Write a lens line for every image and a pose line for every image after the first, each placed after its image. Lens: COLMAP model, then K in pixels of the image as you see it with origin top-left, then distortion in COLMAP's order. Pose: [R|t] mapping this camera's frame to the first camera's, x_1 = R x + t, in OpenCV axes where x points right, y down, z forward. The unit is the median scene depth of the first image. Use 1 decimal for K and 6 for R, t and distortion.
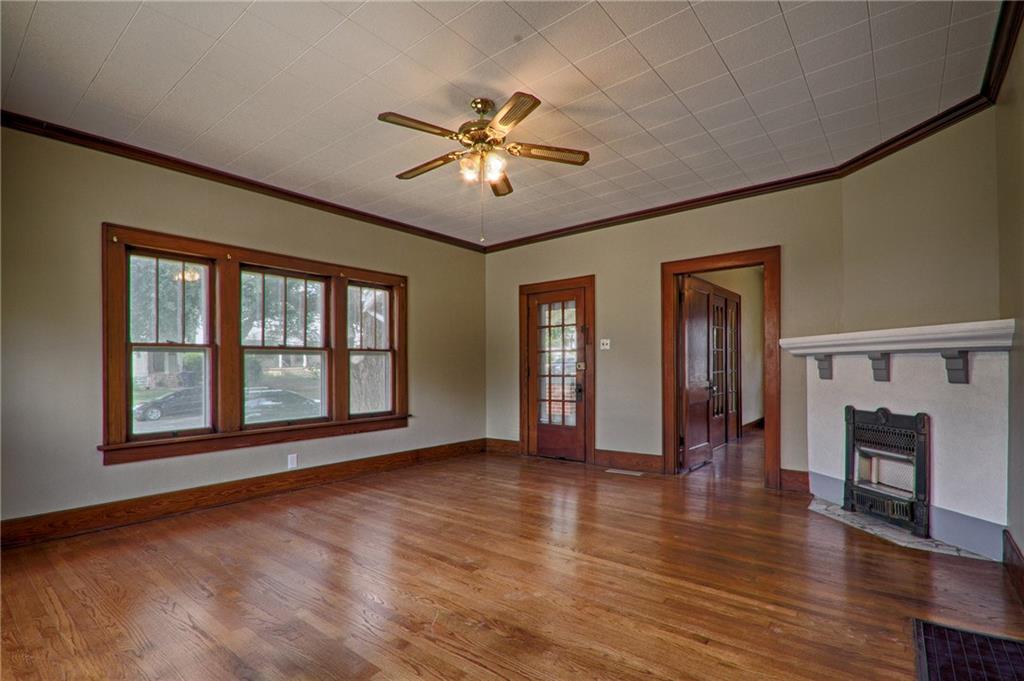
lens RADIAL K [[481.0, 0, 525.7], [0, 481.0, 363.4], [0, 0, 1]] dist [-0.001351, 0.001190]
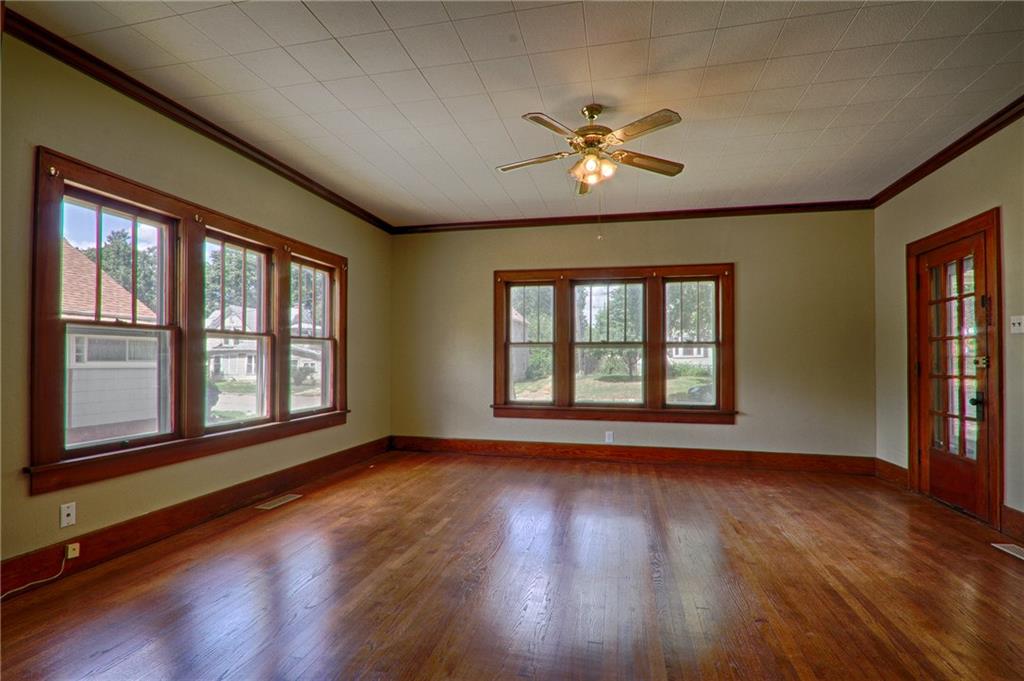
lens RADIAL K [[481.0, 0, 518.1], [0, 481.0, 350.6], [0, 0, 1]] dist [-0.001351, 0.001190]
pose [[0.433893, -0.007368, -0.900934, 0.499294], [-0.003485, 0.999945, -0.009856, -0.000665], [0.900958, 0.007416, 0.433843, 0.268218]]
